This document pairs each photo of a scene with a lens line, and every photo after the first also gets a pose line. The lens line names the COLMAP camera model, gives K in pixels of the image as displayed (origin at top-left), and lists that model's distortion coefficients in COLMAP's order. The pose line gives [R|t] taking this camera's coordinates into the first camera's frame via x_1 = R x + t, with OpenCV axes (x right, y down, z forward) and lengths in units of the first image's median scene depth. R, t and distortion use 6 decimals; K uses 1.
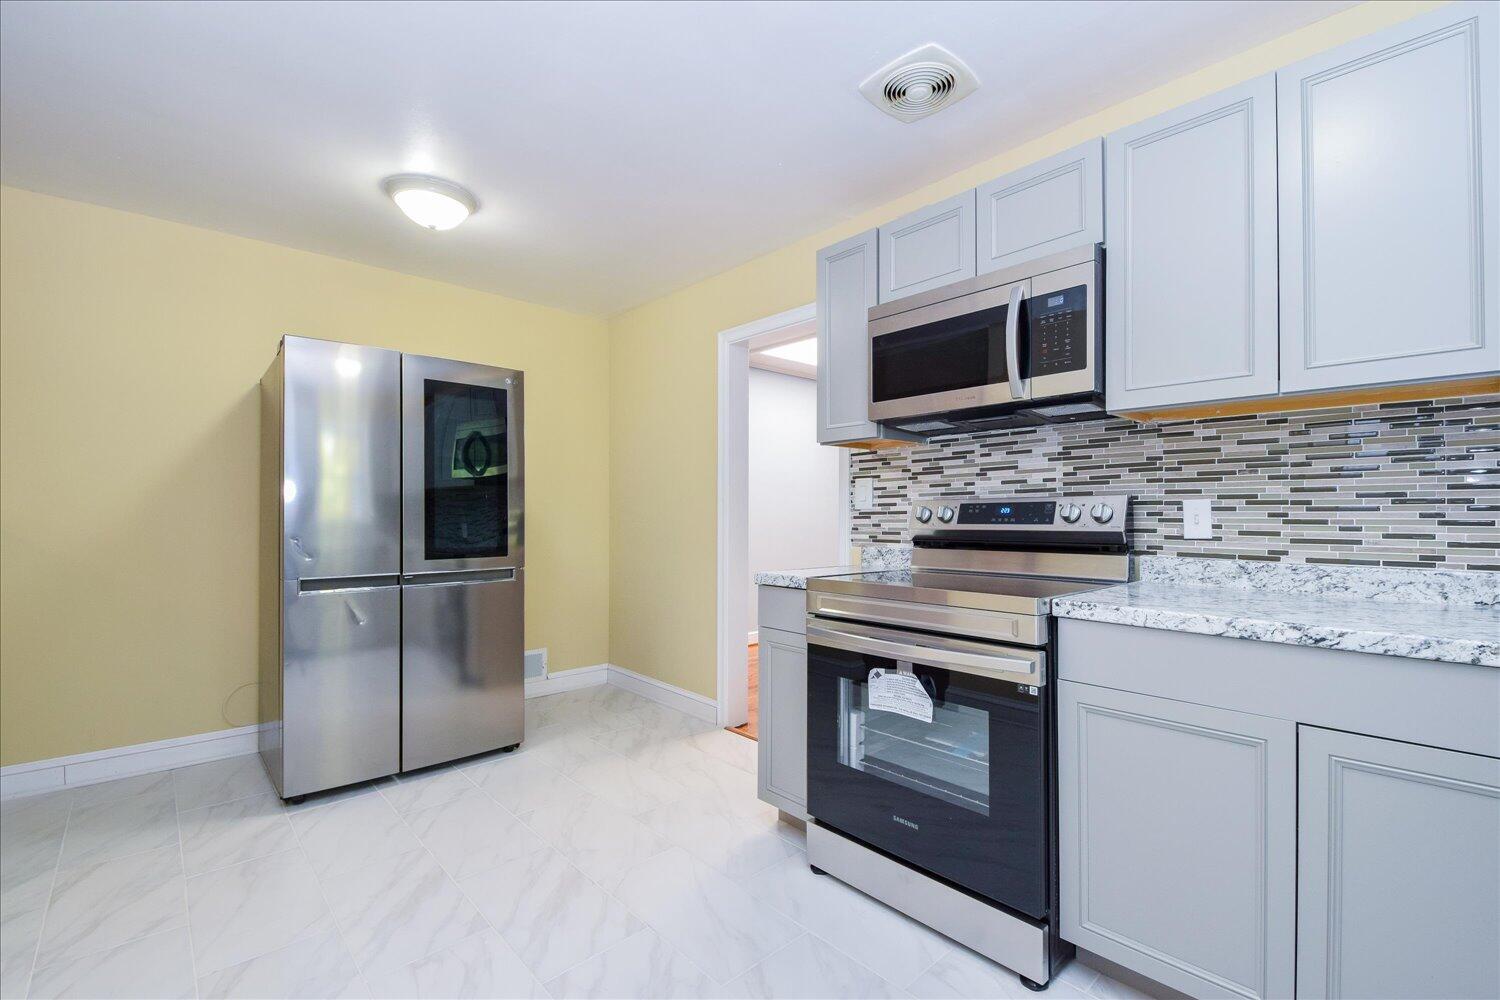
lens RADIAL K [[672.3, 0, 829.3], [0, 672.3, 514.5], [0, 0, 1]] dist [0.004416, 0.000454]
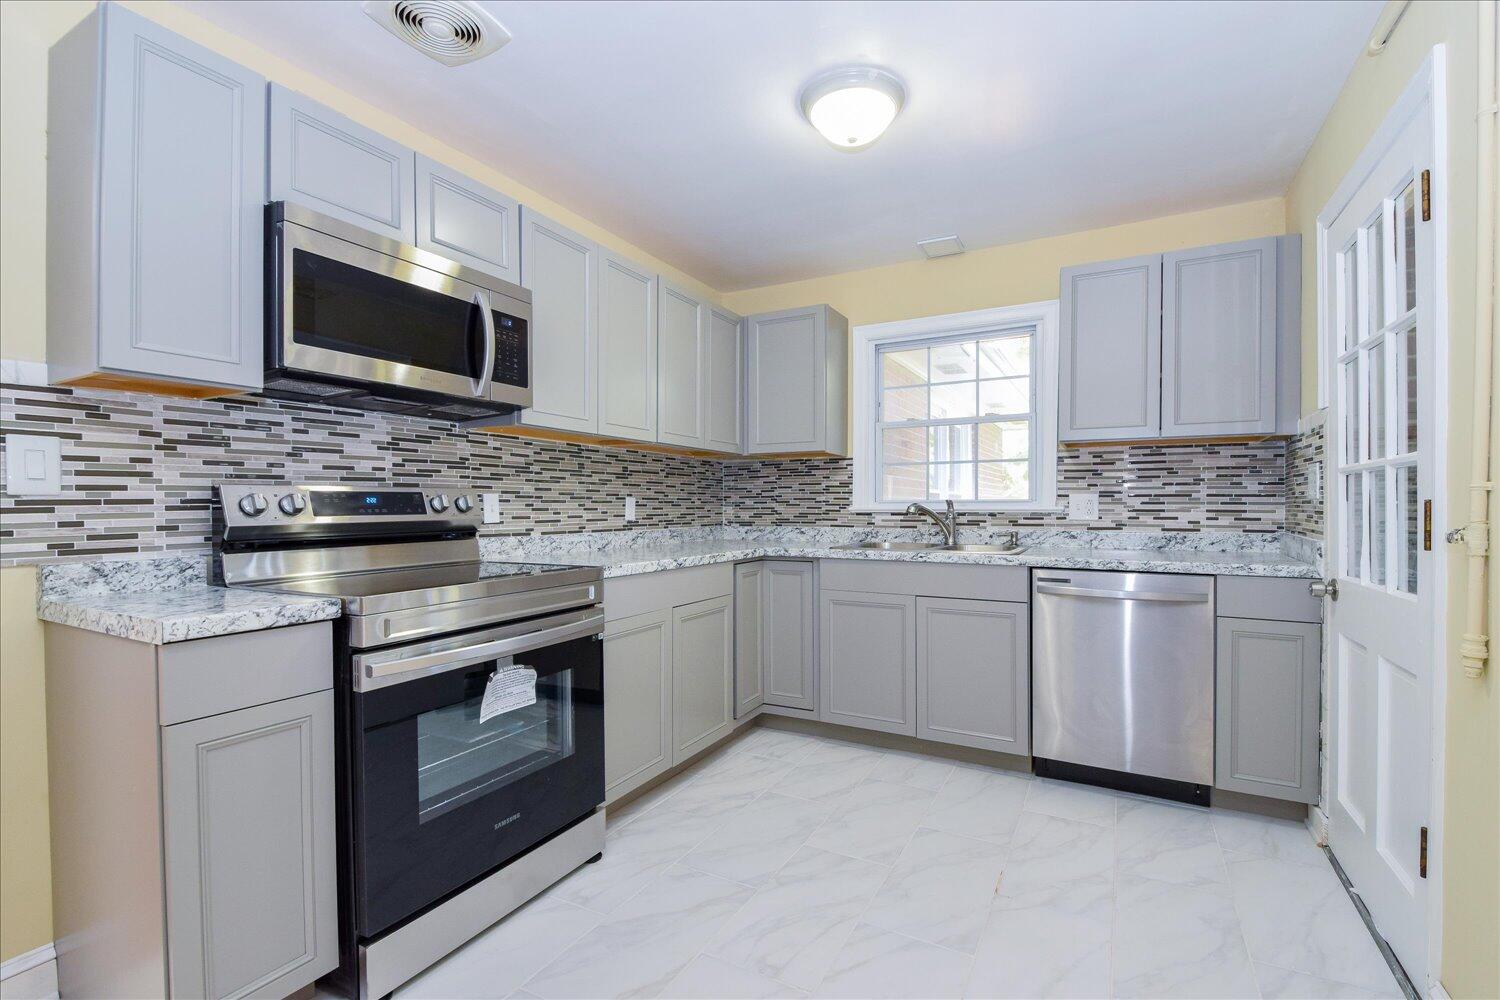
lens RADIAL K [[672.3, 0, 755.6], [0, 672.3, 502.6], [0, 0, 1]] dist [0.004416, 0.000454]
pose [[-0.268832, 0.006974, 0.963162, -0.747124], [0.004047, 0.999973, -0.006111, 0.004781], [-0.963179, 0.002255, -0.268853, 0.741261]]
